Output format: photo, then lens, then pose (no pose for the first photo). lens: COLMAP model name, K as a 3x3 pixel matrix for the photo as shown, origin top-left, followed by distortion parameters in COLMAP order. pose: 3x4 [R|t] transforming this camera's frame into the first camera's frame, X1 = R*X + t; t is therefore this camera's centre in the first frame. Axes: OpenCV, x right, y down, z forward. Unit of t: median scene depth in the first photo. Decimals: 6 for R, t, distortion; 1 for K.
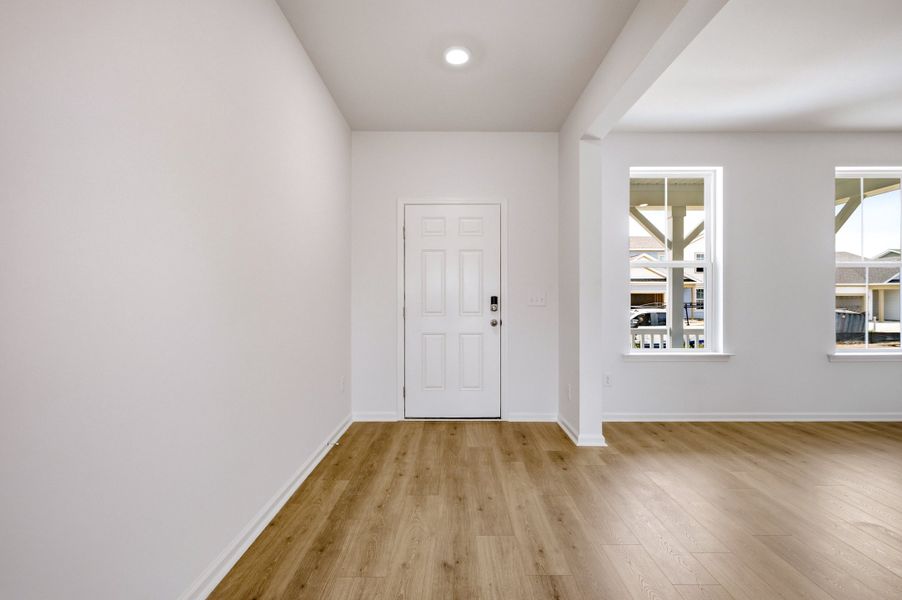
lens RADIAL K [[411.1, 0, 453.7], [0, 411.1, 301.8], [0, 0, 1]] dist [-0.001069, 0.000102]
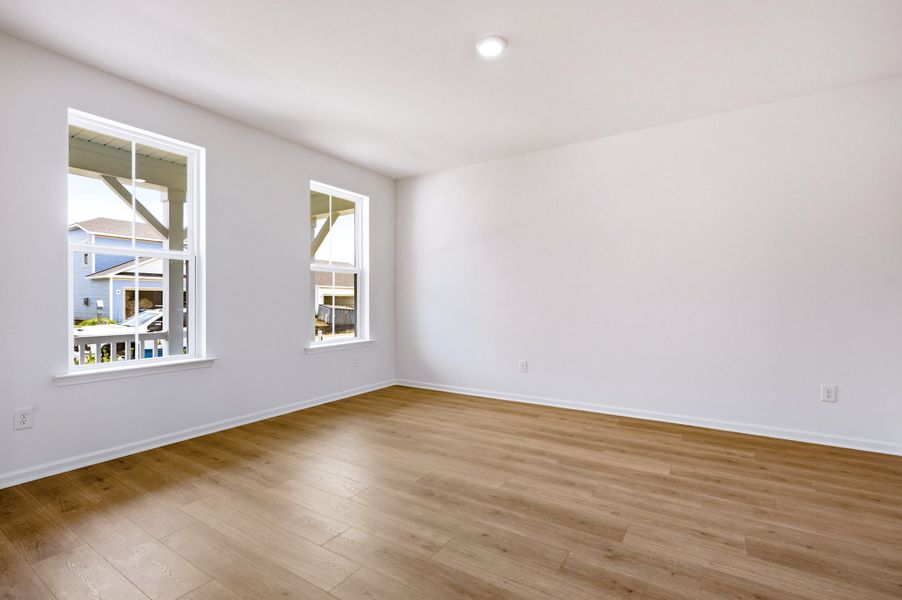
lens RADIAL K [[411.1, 0, 453.7], [0, 411.1, 301.8], [0, 0, 1]] dist [-0.001069, 0.000102]
pose [[0.536117, -0.001372, 0.844143, 0.195925], [-0.000282, 0.999998, 0.001804, 0.001347], [-0.844144, -0.001205, 0.536115, 0.070844]]
